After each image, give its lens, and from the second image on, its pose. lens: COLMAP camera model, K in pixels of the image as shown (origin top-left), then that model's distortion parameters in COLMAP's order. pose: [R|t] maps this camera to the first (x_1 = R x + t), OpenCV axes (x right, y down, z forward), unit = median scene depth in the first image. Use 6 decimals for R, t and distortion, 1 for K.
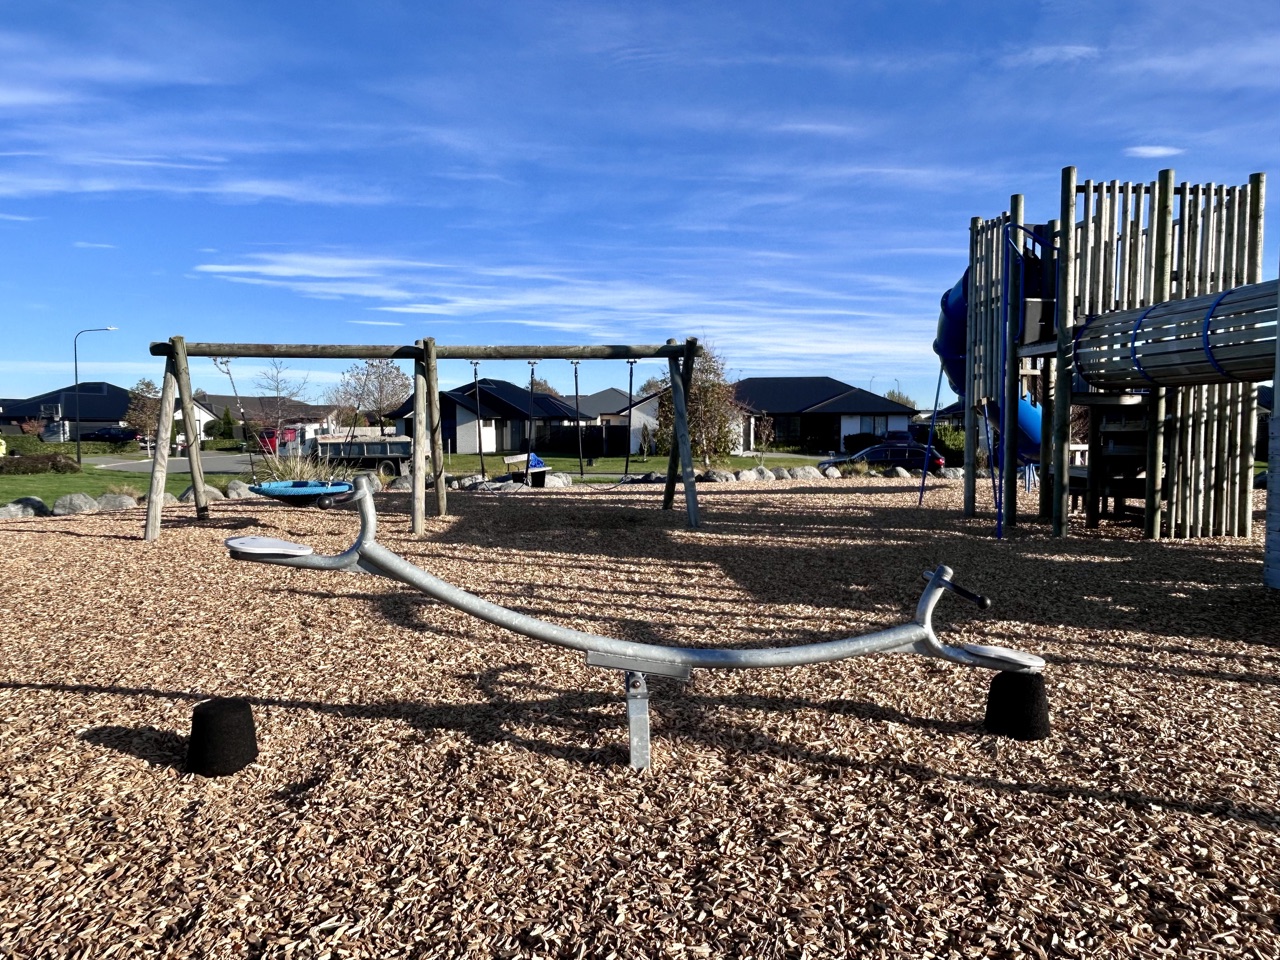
lens RADIAL K [[833.6, 0, 645.5], [0, 833.6, 474.4], [0, 0, 1]] dist [-0.009896, 0.002023]
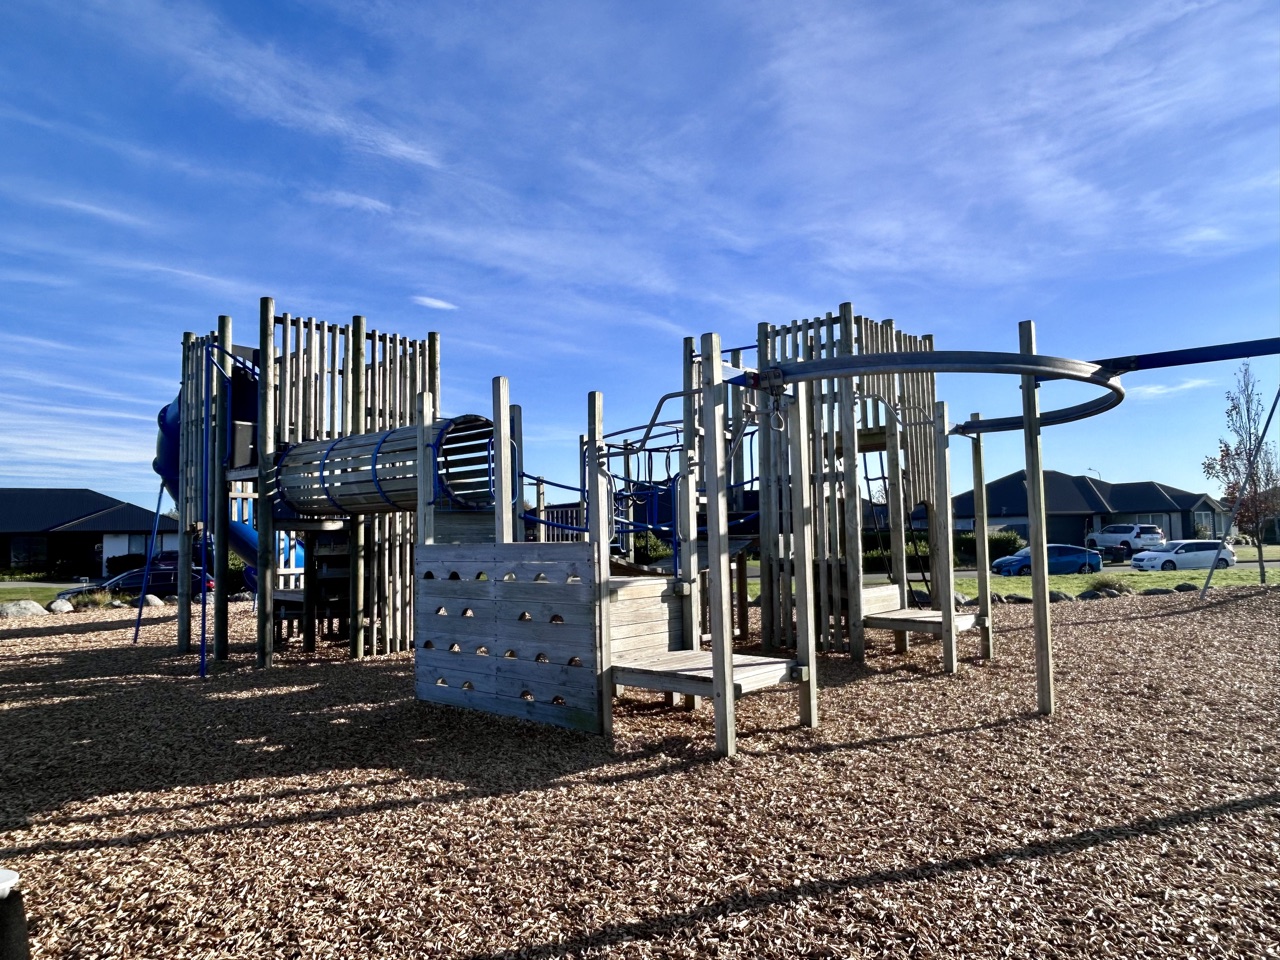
lens RADIAL K [[833.6, 0, 639.7], [0, 833.6, 476.8], [0, 0, 1]] dist [-0.009896, 0.002023]
pose [[0.711997, 0.034548, 0.701332, 0.124441], [0.059781, 0.992180, -0.109566, -0.012858], [-0.699633, 0.119937, 0.704364, -0.010133]]
